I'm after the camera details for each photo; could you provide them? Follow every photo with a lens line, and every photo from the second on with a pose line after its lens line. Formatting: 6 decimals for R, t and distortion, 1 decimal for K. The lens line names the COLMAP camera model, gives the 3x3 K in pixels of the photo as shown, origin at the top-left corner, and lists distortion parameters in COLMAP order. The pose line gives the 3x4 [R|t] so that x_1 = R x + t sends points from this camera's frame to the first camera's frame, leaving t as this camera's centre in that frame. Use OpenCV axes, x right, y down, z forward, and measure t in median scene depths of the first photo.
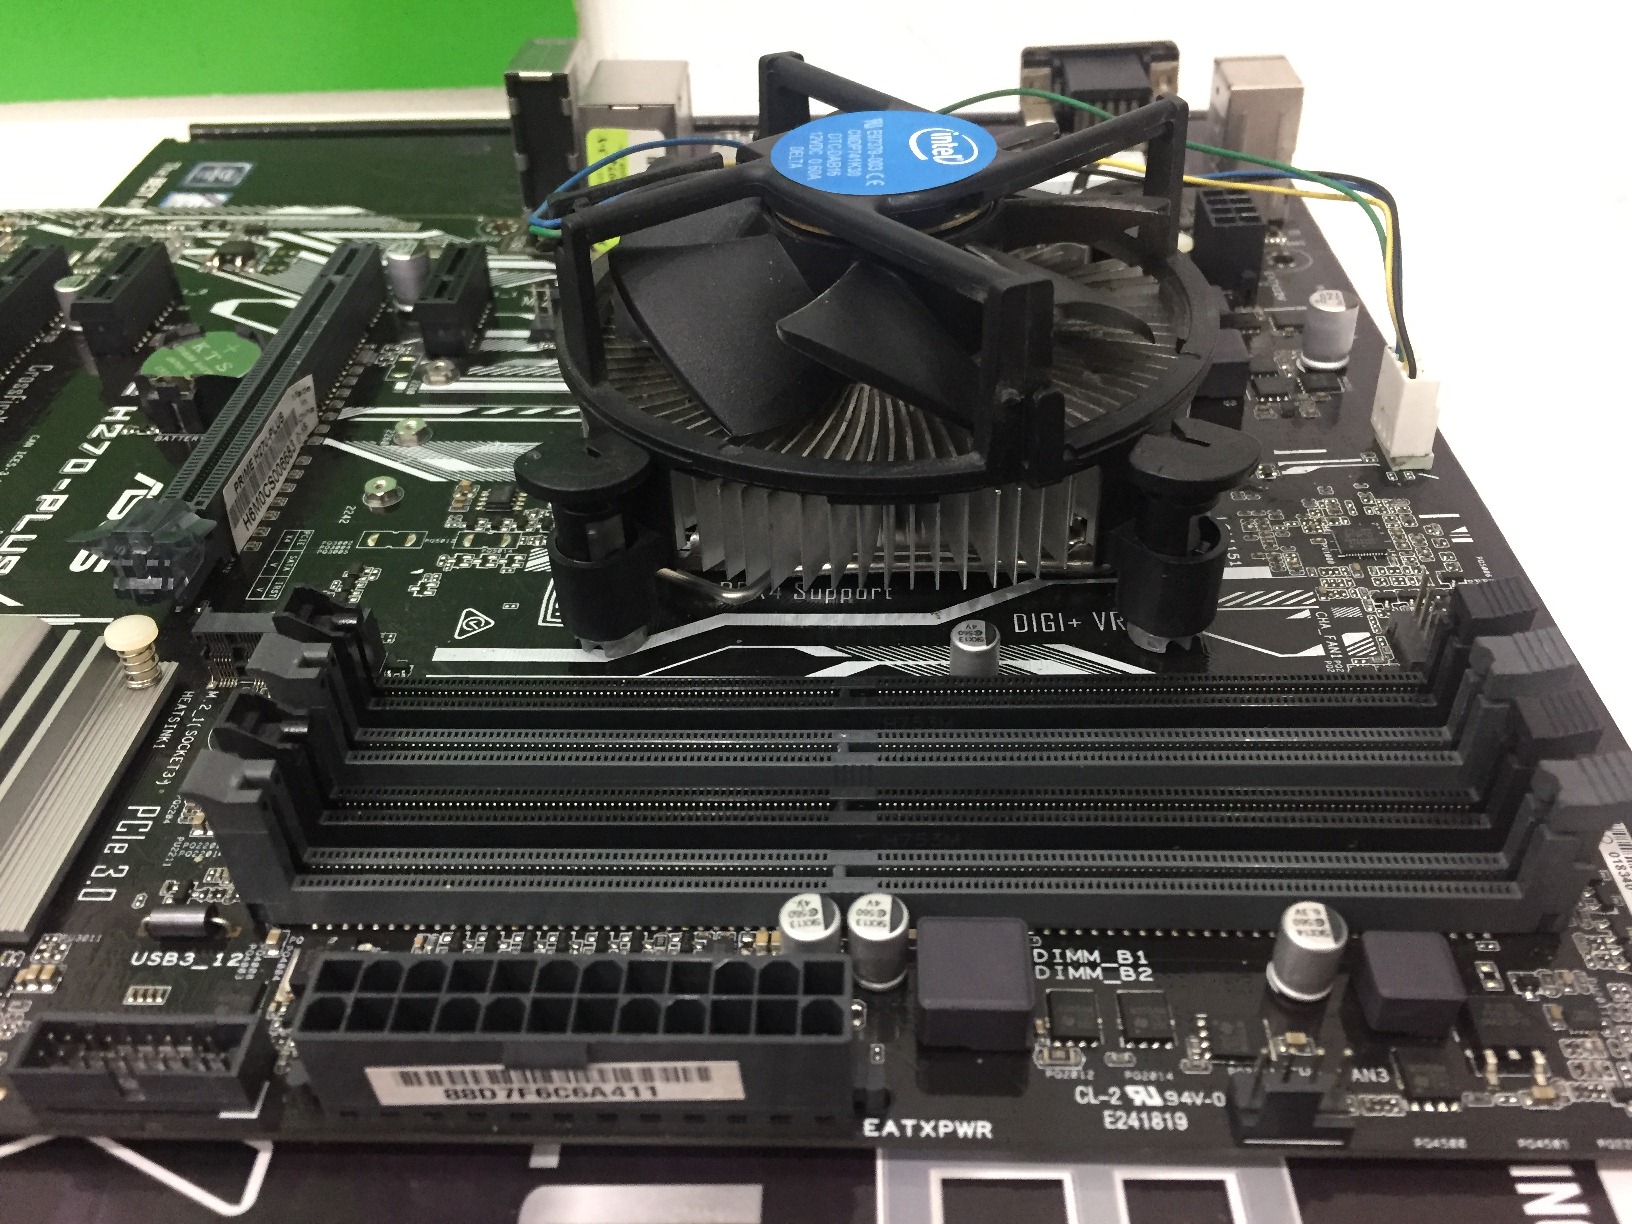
lens RADIAL K [[1445.1, 0, 806.8], [0, 1445.1, 614.2], [0, 0, 1]] dist [0.080763, -0.155531]
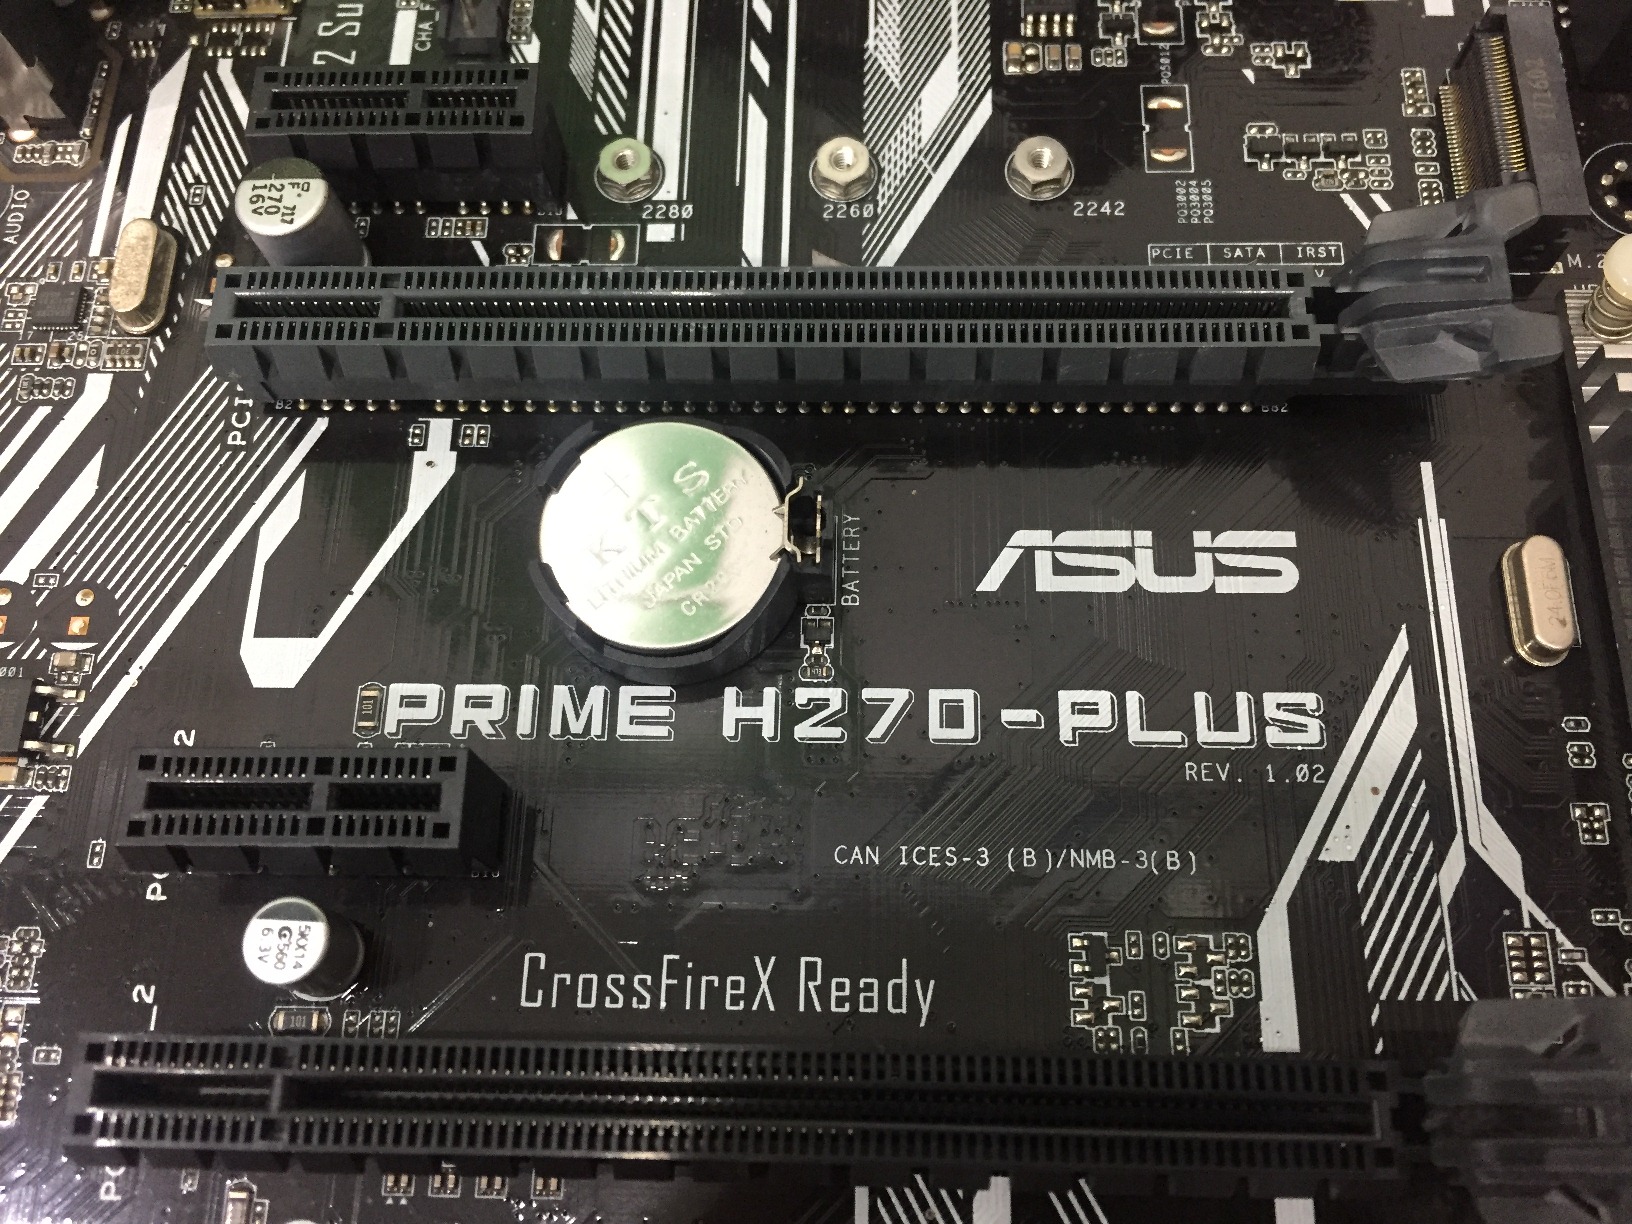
lens RADIAL K [[1410.7, 0, 816.0], [0, 1410.7, 612.0], [0, 0, 1]] dist [0.068675, -0.129248]
pose [[-0.017058, -0.938018, 0.346167, -0.630024], [0.648186, 0.253236, 0.718140, -0.488031], [-0.761291, 0.236631, 0.603691, 0.730345]]
